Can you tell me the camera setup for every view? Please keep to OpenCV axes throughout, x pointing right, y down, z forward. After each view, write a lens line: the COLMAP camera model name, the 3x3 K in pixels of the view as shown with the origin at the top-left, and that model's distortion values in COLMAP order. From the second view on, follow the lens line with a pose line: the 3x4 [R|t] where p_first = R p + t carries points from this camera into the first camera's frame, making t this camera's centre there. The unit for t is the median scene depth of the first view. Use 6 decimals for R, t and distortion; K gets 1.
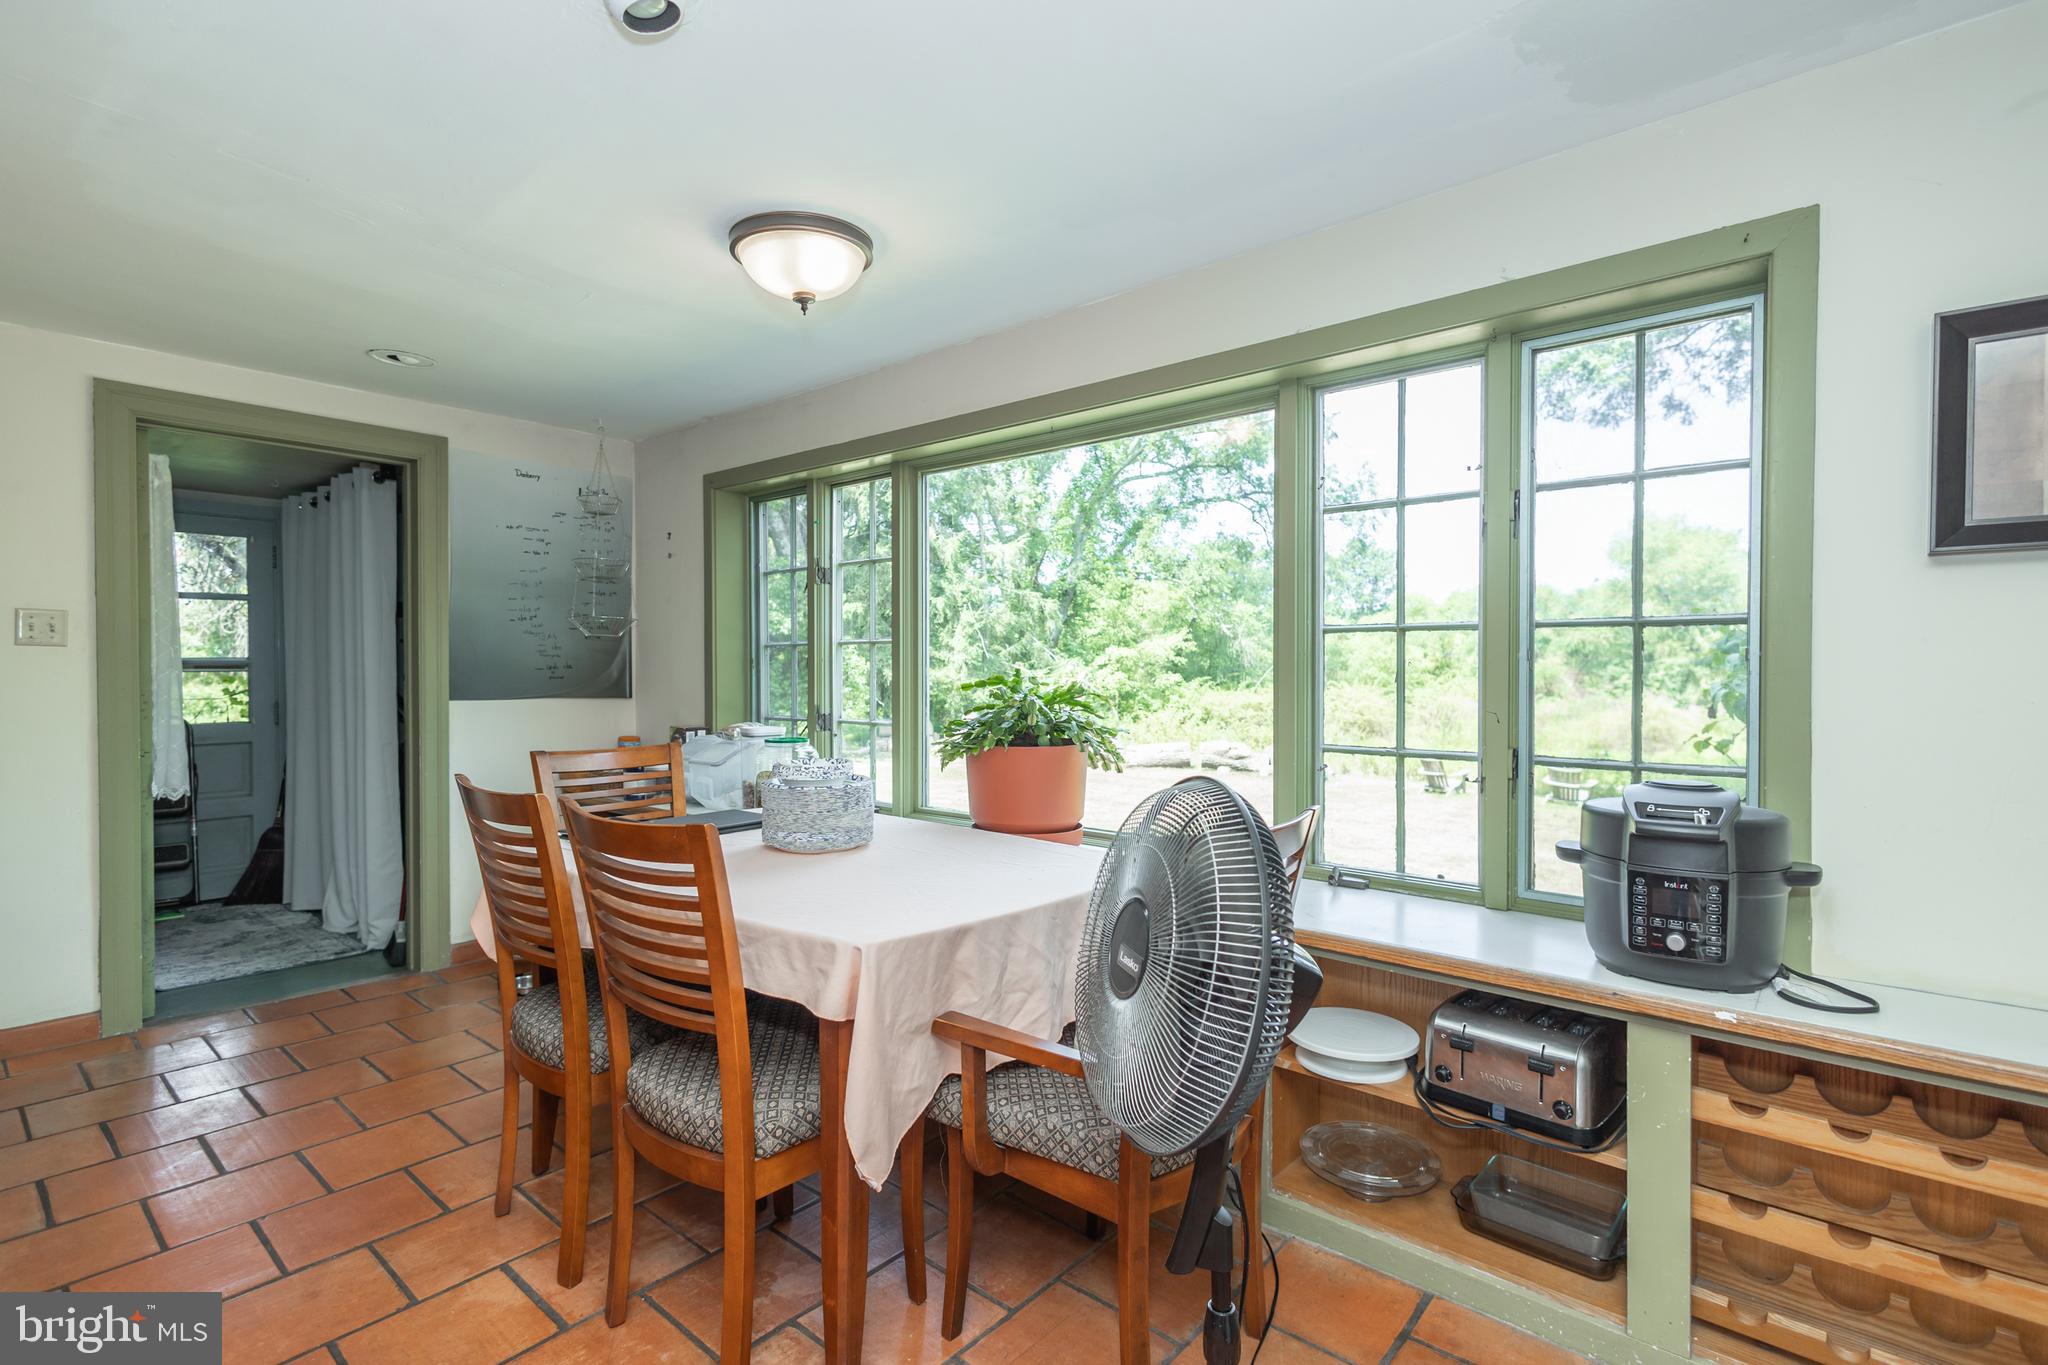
lens RADIAL K [[949.0, 0, 1032.7], [0, 949.0, 678.9], [0, 0, 1]] dist [0.014132, -0.000939]
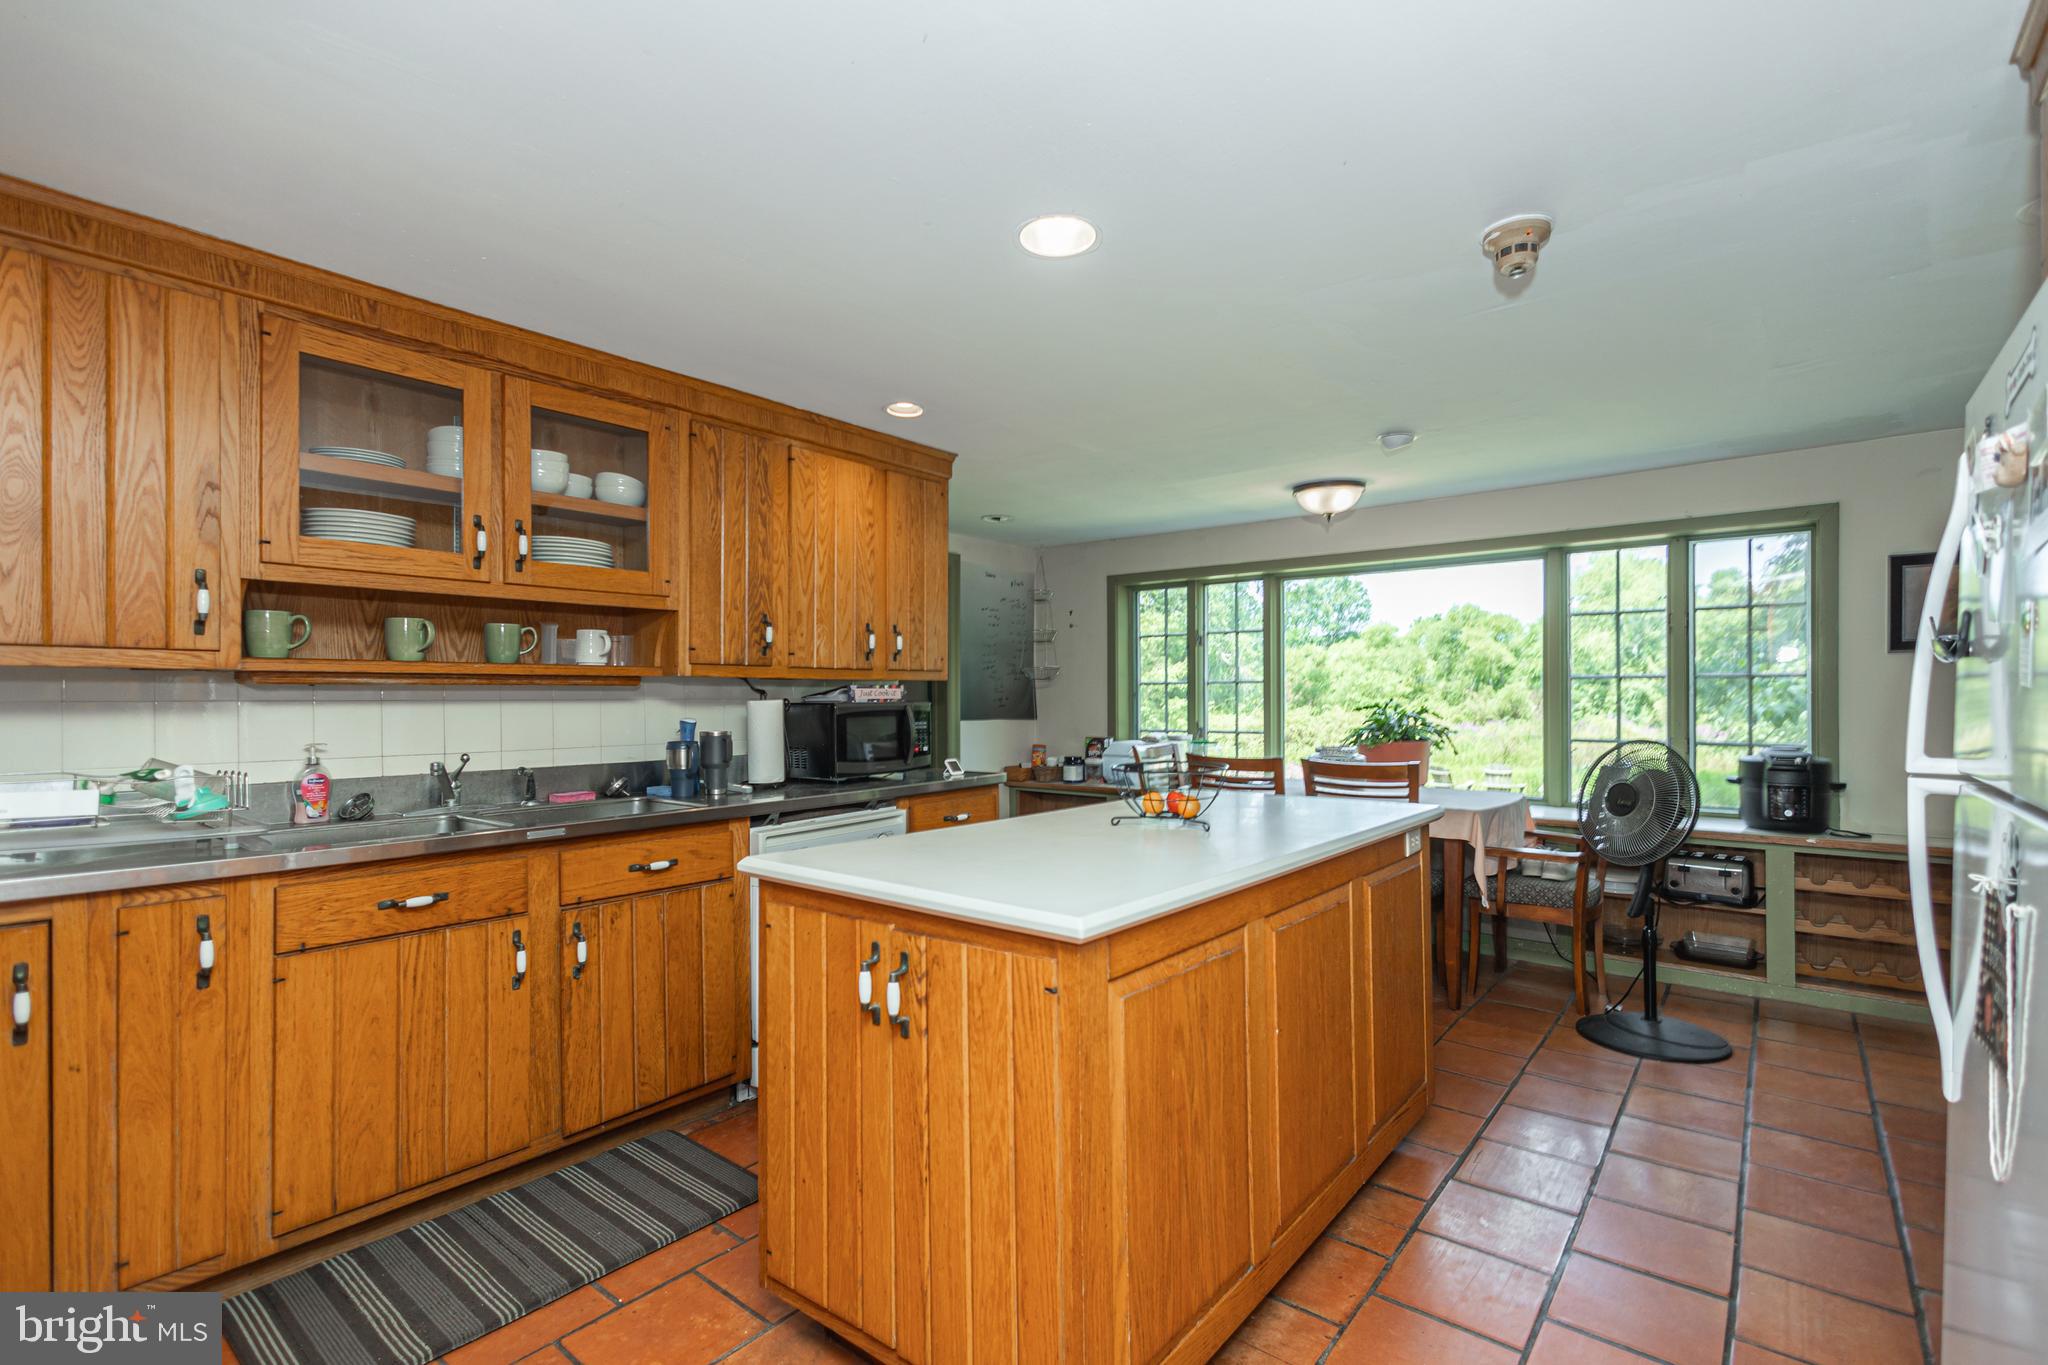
lens RADIAL K [[949.0, 0, 1015.1], [0, 949.0, 690.4], [0, 0, 1]] dist [0.014132, -0.000939]
pose [[0.999456, -0.005496, 0.032523, -0.874208], [0.006012, 0.999857, -0.015792, -0.002984], [-0.032431, 0.015979, 0.999346, -0.873647]]
